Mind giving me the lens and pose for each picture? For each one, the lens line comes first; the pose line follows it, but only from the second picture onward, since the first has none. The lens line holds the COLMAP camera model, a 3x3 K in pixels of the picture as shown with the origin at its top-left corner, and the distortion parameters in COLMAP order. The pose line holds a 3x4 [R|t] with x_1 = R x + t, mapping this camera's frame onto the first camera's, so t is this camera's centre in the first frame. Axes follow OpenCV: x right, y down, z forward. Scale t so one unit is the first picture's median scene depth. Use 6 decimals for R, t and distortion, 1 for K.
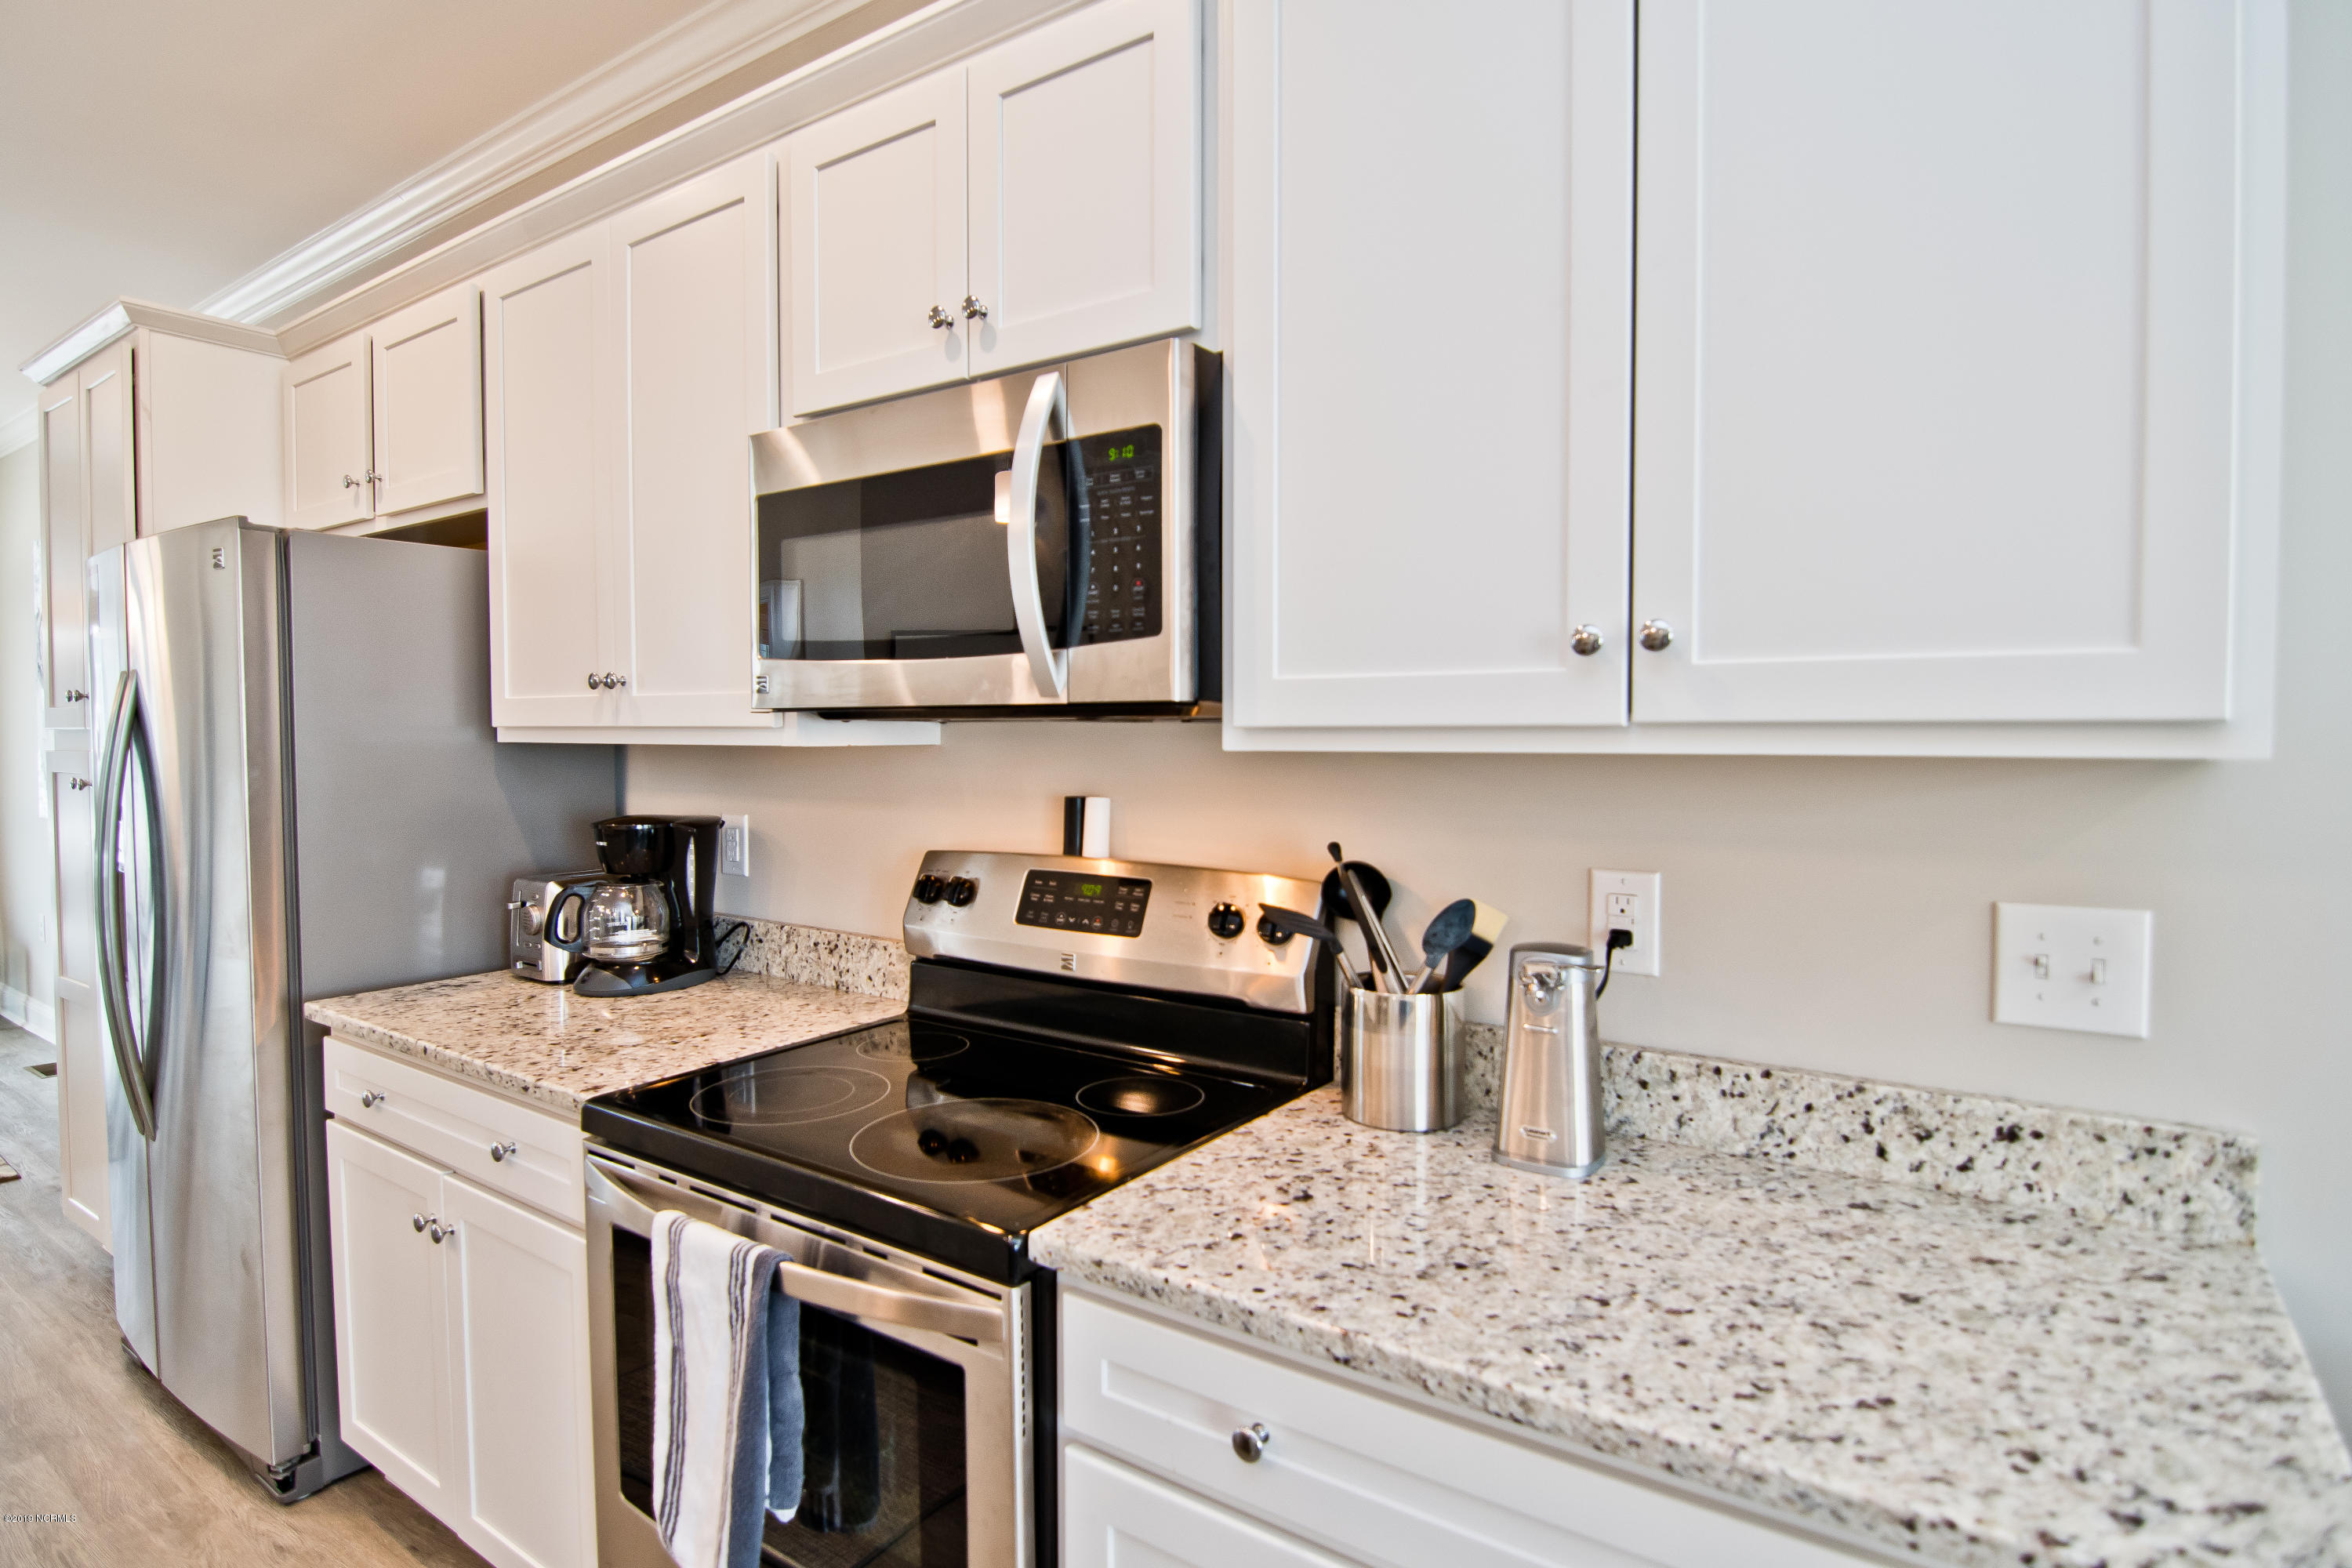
lens RADIAL K [[1224.6, 0, 1176.0], [0, 1224.6, 784.0], [0, 0, 1]] dist [0.001280, -0.013791]
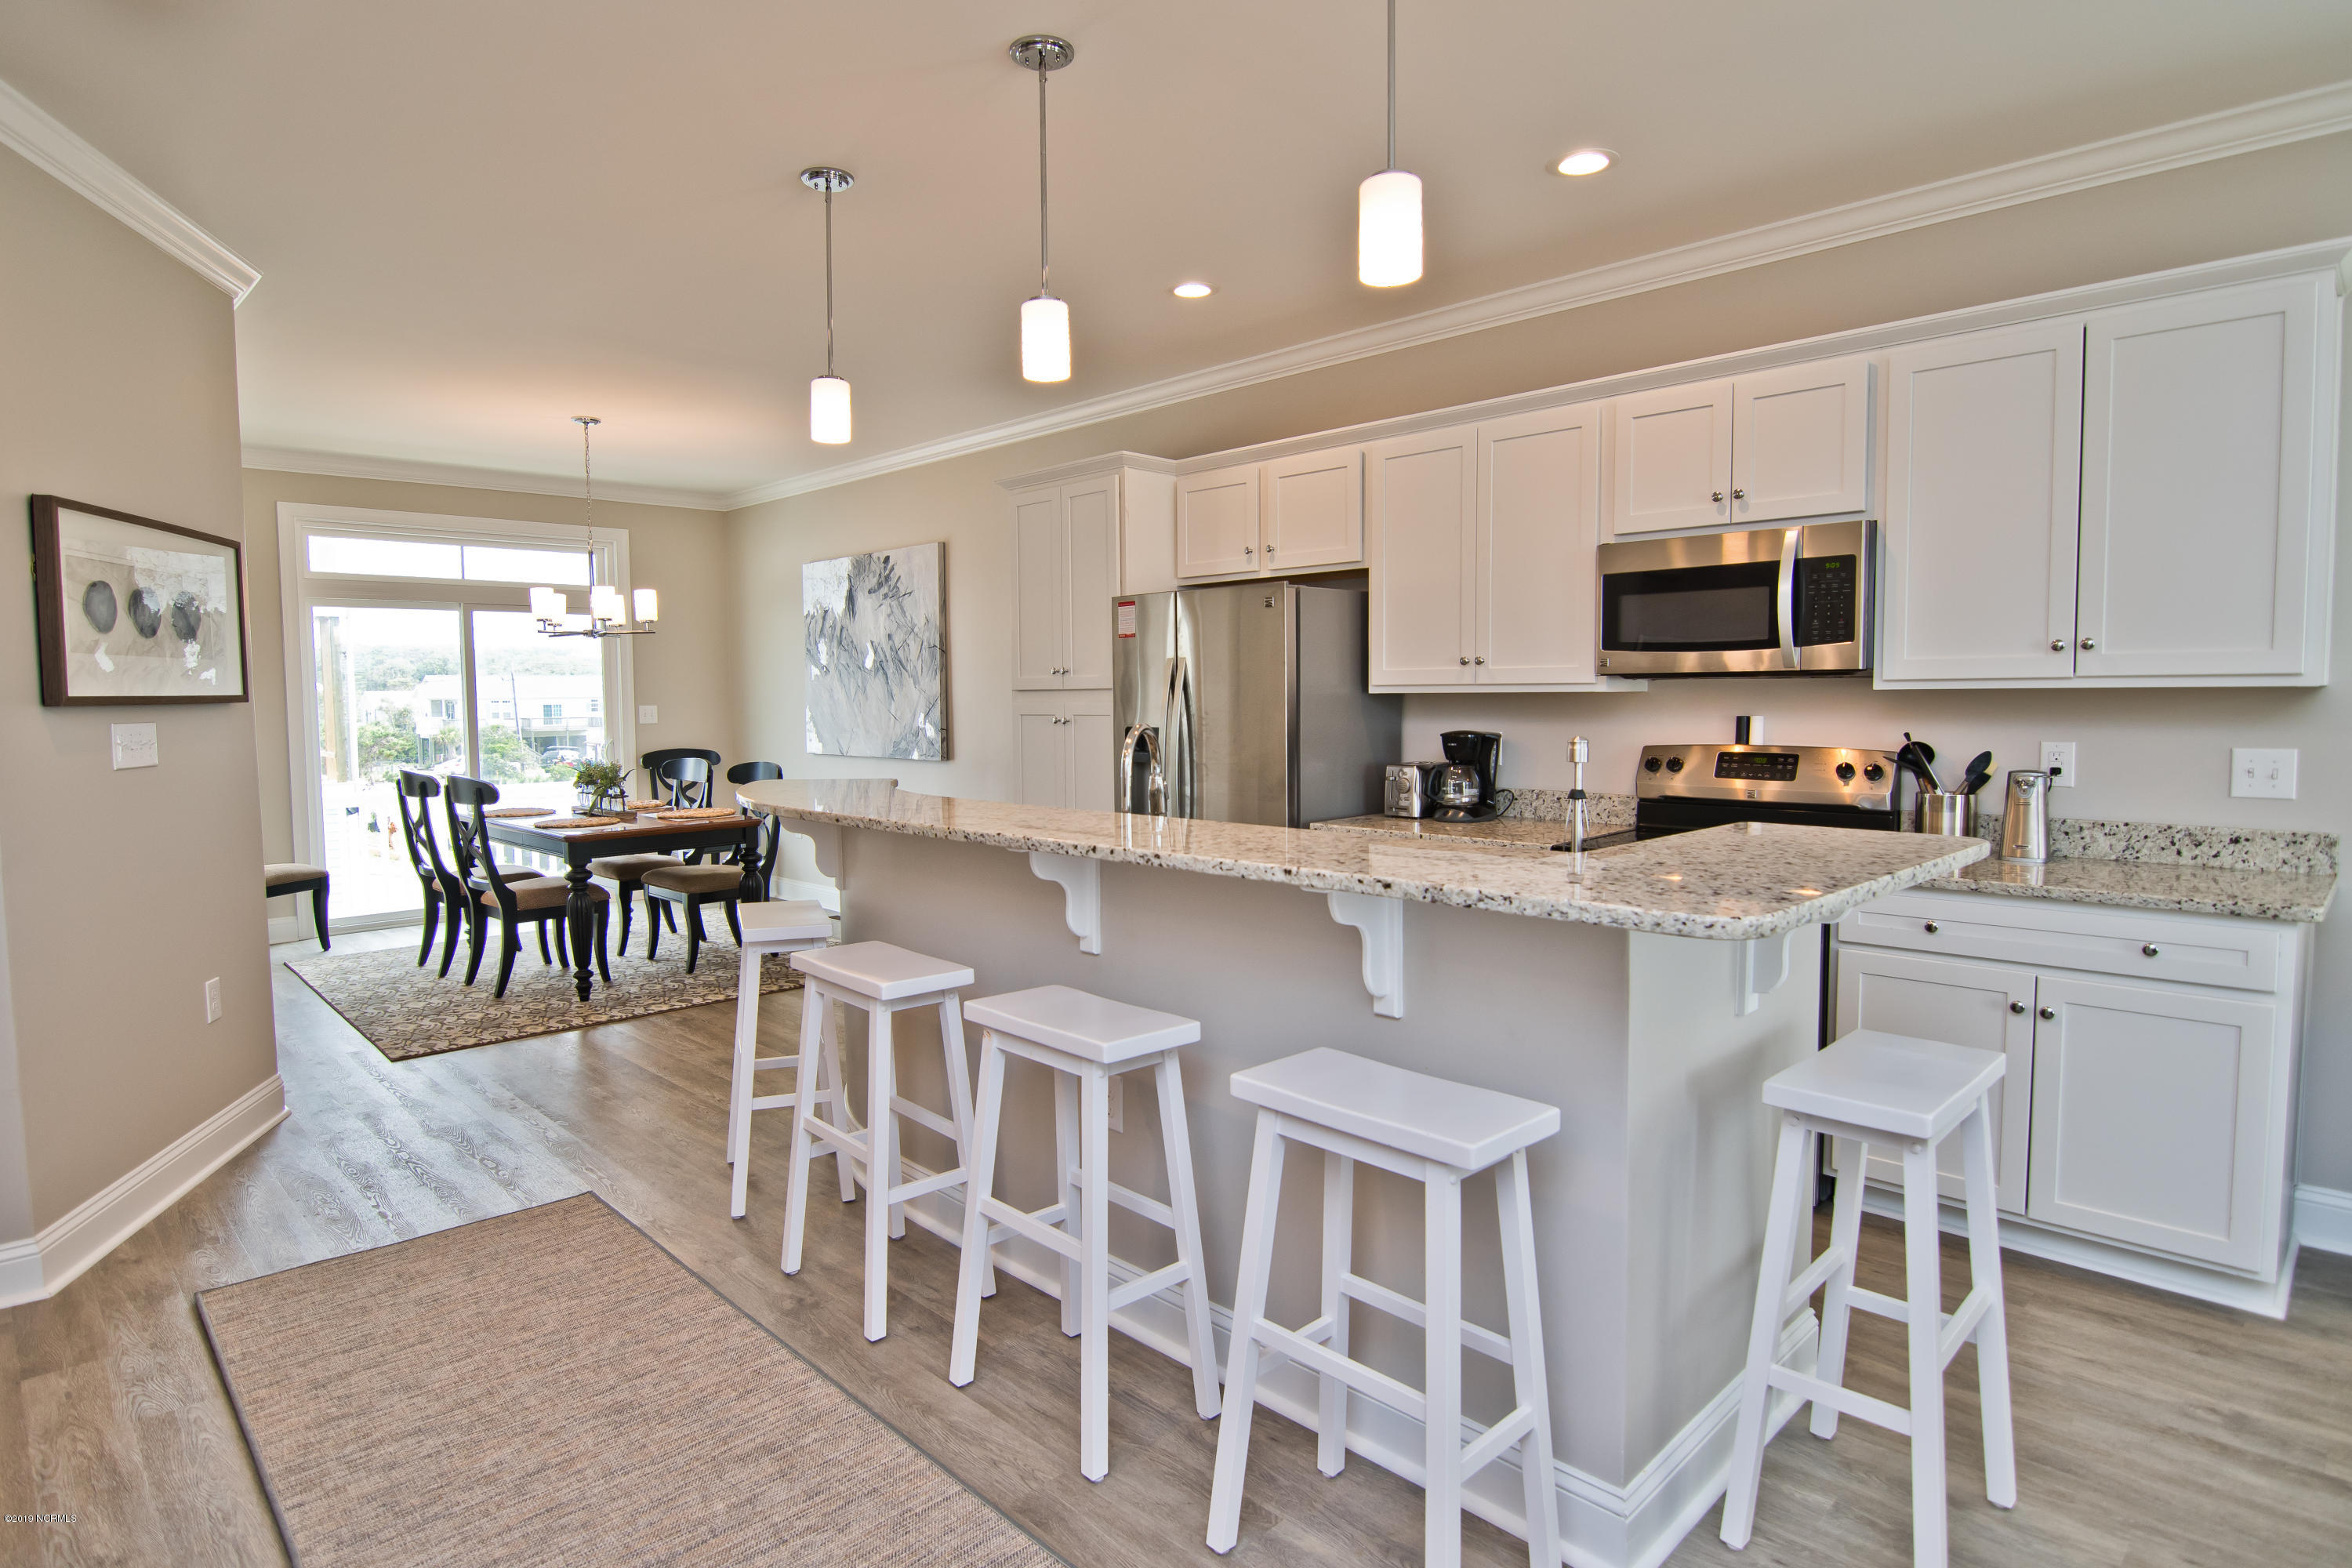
lens RADIAL K [[1259.5, 0, 1176.0], [0, 1259.5, 784.0], [0, 0, 1]] dist [0.004094, -0.013905]
pose [[0.985069, 0.004768, -0.172094, -0.847464], [-0.000048, 0.999624, 0.027424, 0.085596], [0.172160, -0.027007, 0.984699, -1.590311]]
